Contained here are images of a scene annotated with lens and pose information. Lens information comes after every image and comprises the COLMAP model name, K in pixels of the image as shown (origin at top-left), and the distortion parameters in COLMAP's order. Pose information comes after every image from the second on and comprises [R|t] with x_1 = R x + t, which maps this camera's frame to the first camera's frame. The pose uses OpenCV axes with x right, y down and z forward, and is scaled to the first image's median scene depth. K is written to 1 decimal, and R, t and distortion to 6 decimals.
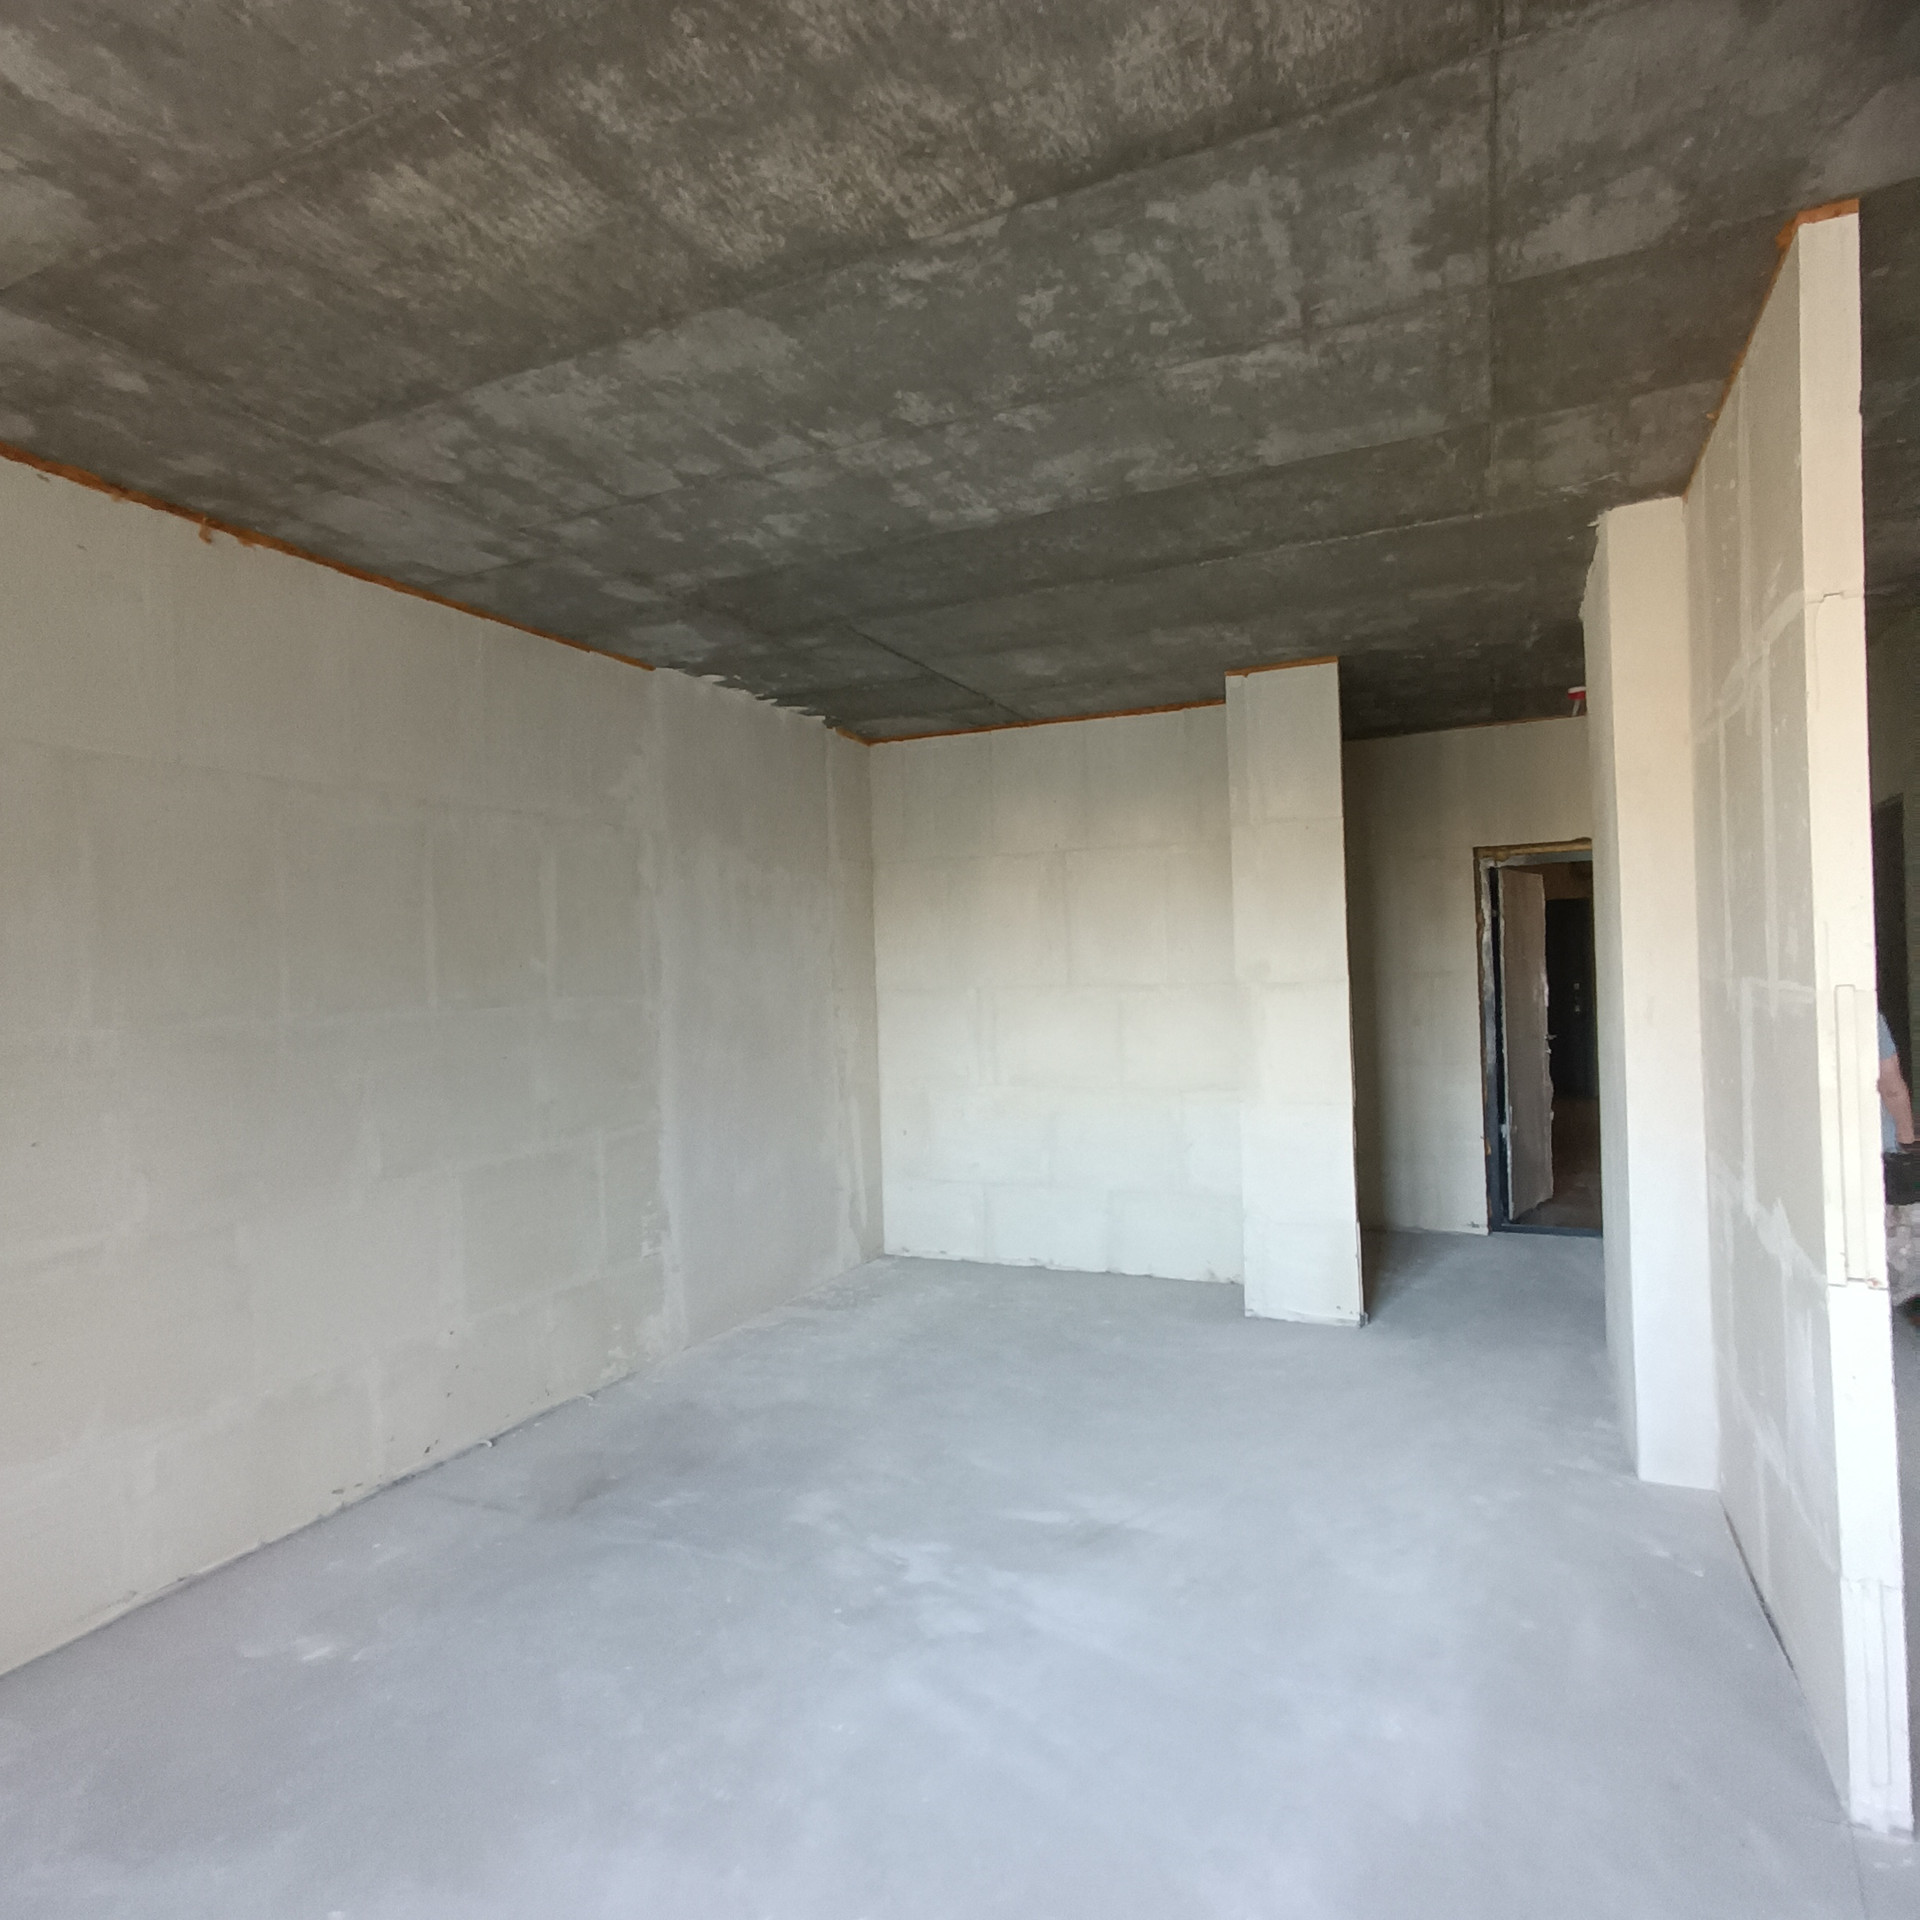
lens RADIAL K [[1170.5, 0, 956.3], [0, 1170.5, 966.8], [0, 0, 1]] dist [-0.027639, 0.033122]
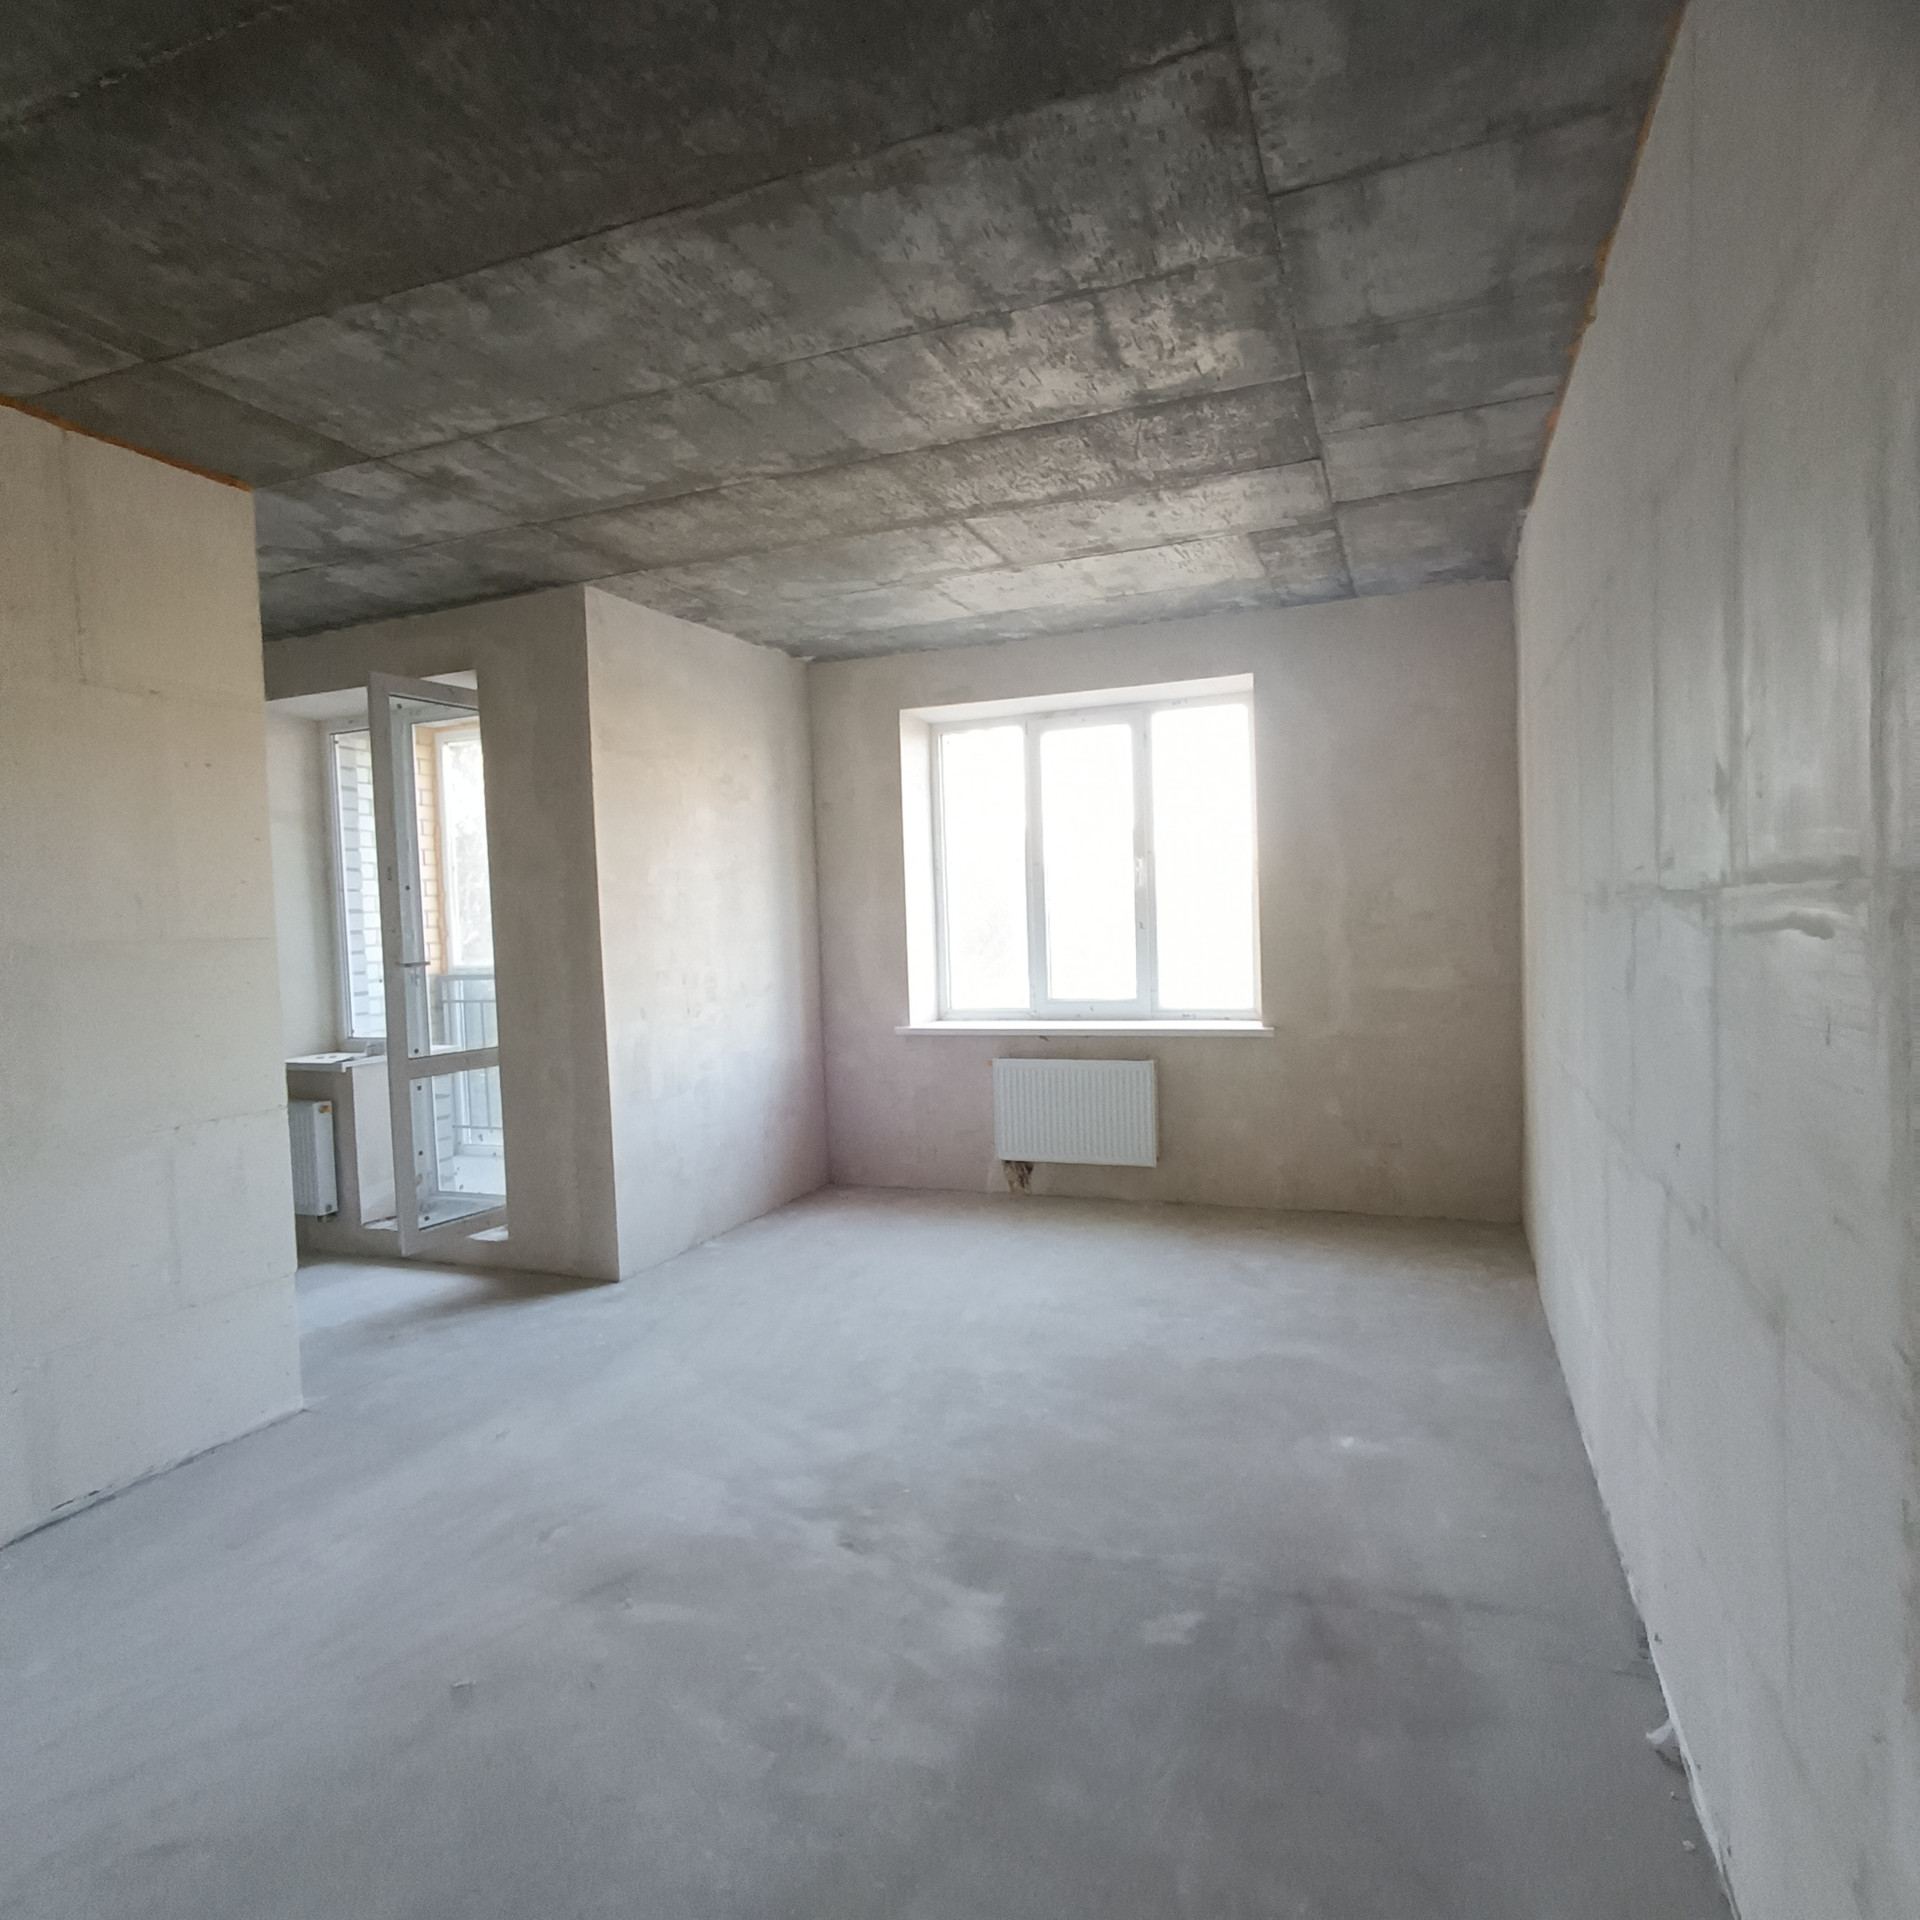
lens RADIAL K [[1170.5, 0, 961.6], [0, 1170.5, 970.2], [0, 0, 1]] dist [-0.027639, 0.033122]
pose [[-0.995861, 0.067184, -0.061221, -0.102424], [0.064375, 0.996830, 0.046755, 0.031461], [0.064168, 0.042620, -0.997029, 1.756600]]
